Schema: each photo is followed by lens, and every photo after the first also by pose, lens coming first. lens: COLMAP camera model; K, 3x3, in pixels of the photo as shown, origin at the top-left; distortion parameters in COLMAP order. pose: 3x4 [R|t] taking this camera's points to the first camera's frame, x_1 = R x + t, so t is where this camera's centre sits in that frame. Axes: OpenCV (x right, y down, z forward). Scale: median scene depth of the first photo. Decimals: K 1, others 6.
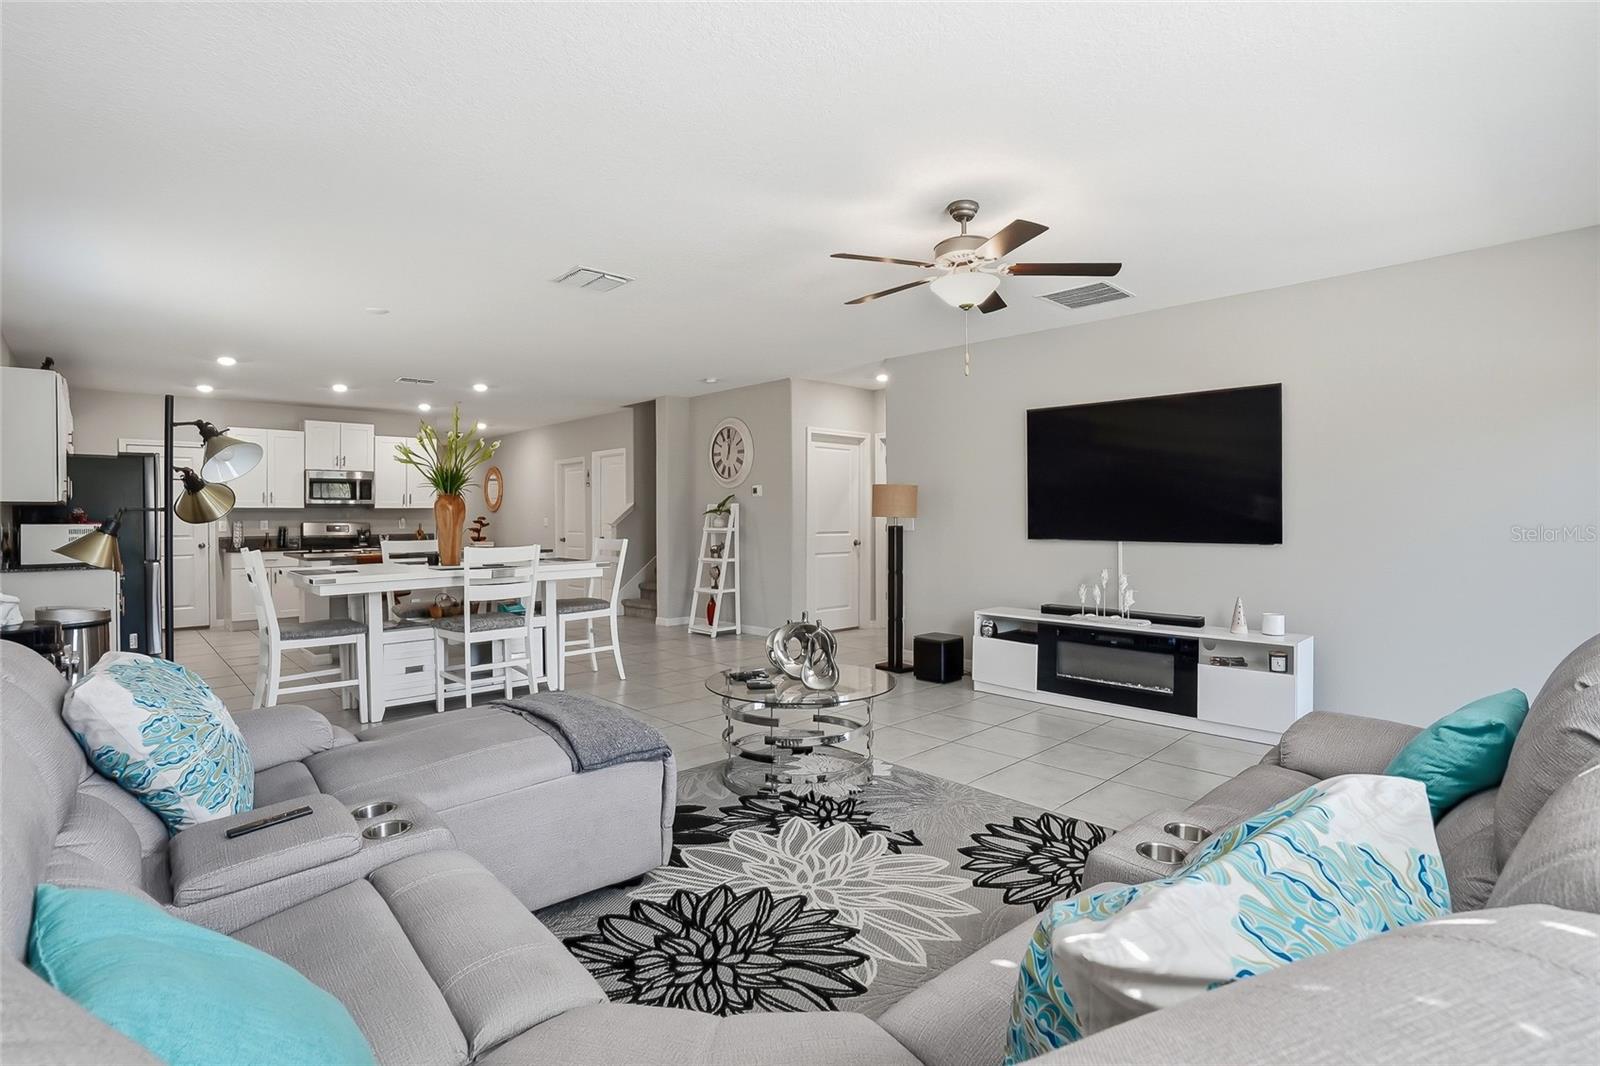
lens RADIAL K [[759.0, 0, 804.6], [0, 759.0, 524.6], [0, 0, 1]] dist [-0.052589, 0.019714]
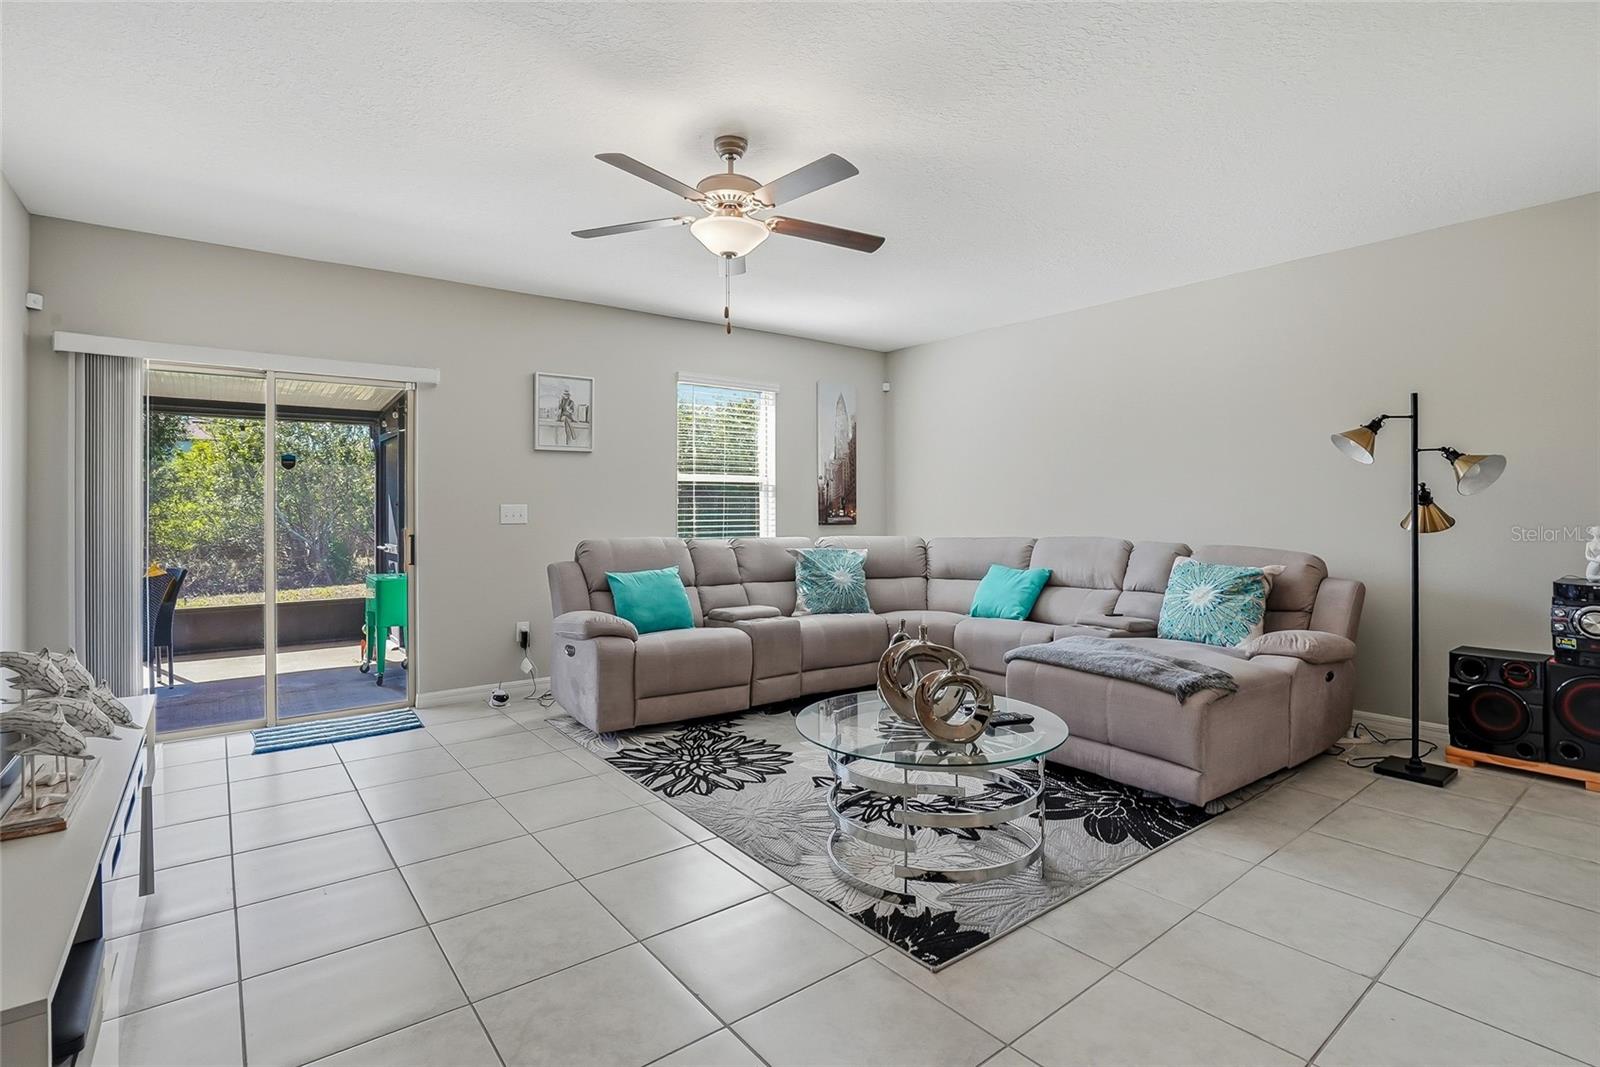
lens RADIAL K [[759.0, 0, 809.1], [0, 759.0, 514.3], [0, 0, 1]] dist [-0.052589, 0.019714]
pose [[-0.995964, 0.010601, 0.089129, 0.030102], [0.012531, 0.999699, 0.021114, -0.003364], [-0.088878, 0.022146, -0.995796, 1.204364]]
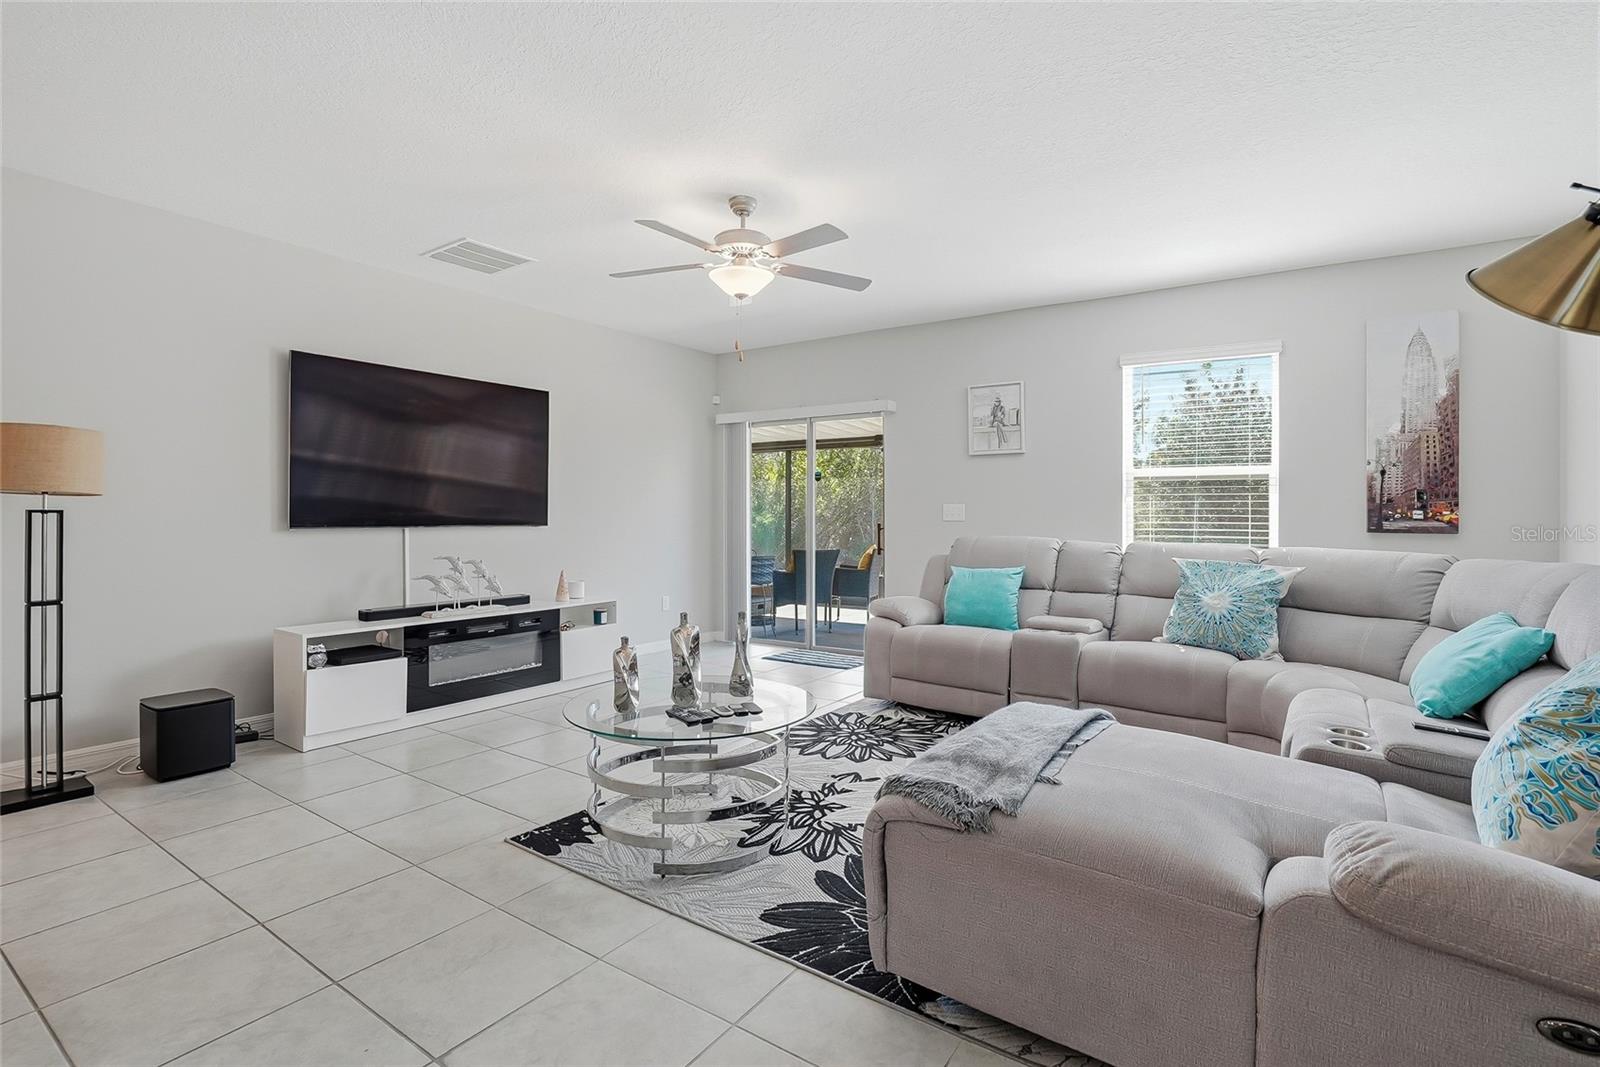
lens RADIAL K [[759.0, 0, 806.5], [0, 759.0, 505.9], [0, 0, 1]] dist [-0.052589, 0.019714]
pose [[-0.223311, 0.017539, 0.974590, -0.543980], [0.012535, 0.999807, -0.015121, 0.016502], [-0.974667, 0.008840, -0.223487, 0.743885]]
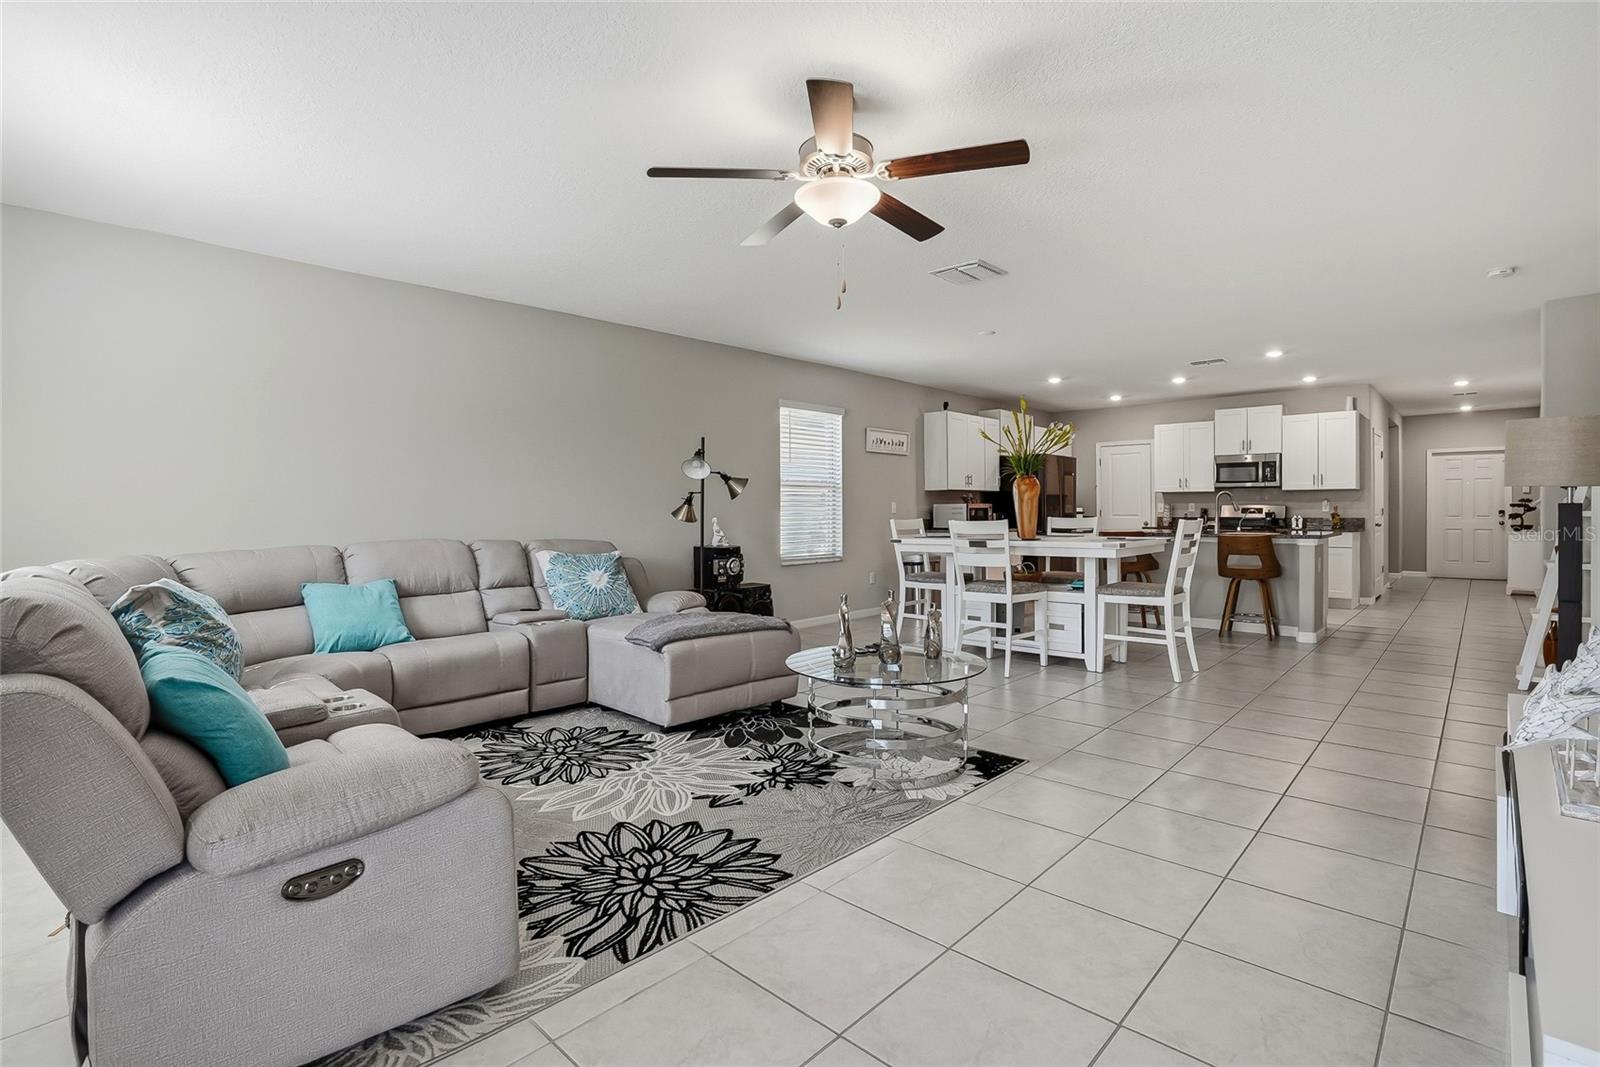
lens RADIAL K [[759.0, 0, 799.1], [0, 759.0, 509.4], [0, 0, 1]] dist [-0.052589, 0.019714]
pose [[0.054450, 0.003872, -0.998509, 0.656781], [-0.008914, 0.999955, 0.003392, 0.010680], [0.998477, 0.008716, 0.054483, 0.591881]]
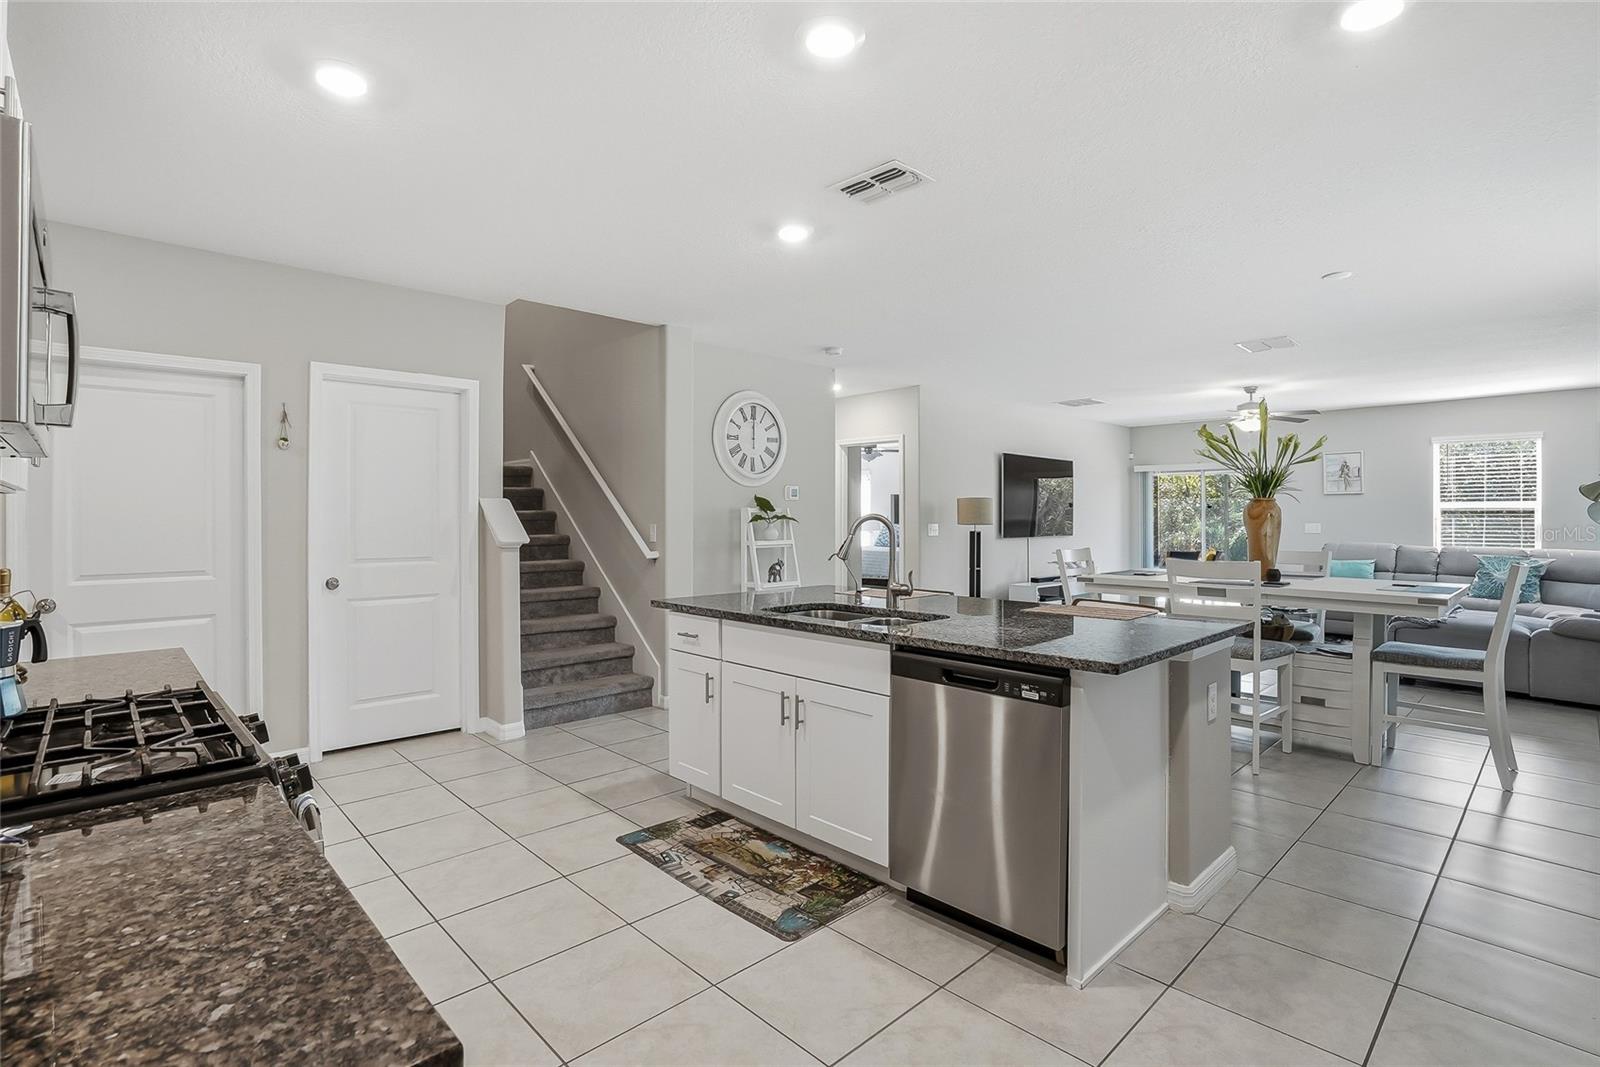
lens RADIAL K [[759.0, 0, 795.5], [0, 759.0, 530.6], [0, 0, 1]] dist [-0.052589, 0.019714]
pose [[-0.002961, -0.010398, 0.999942, -1.329628], [0.016367, 0.999811, 0.010445, -0.021487], [-0.999862, 0.016397, -0.002790, 1.554155]]
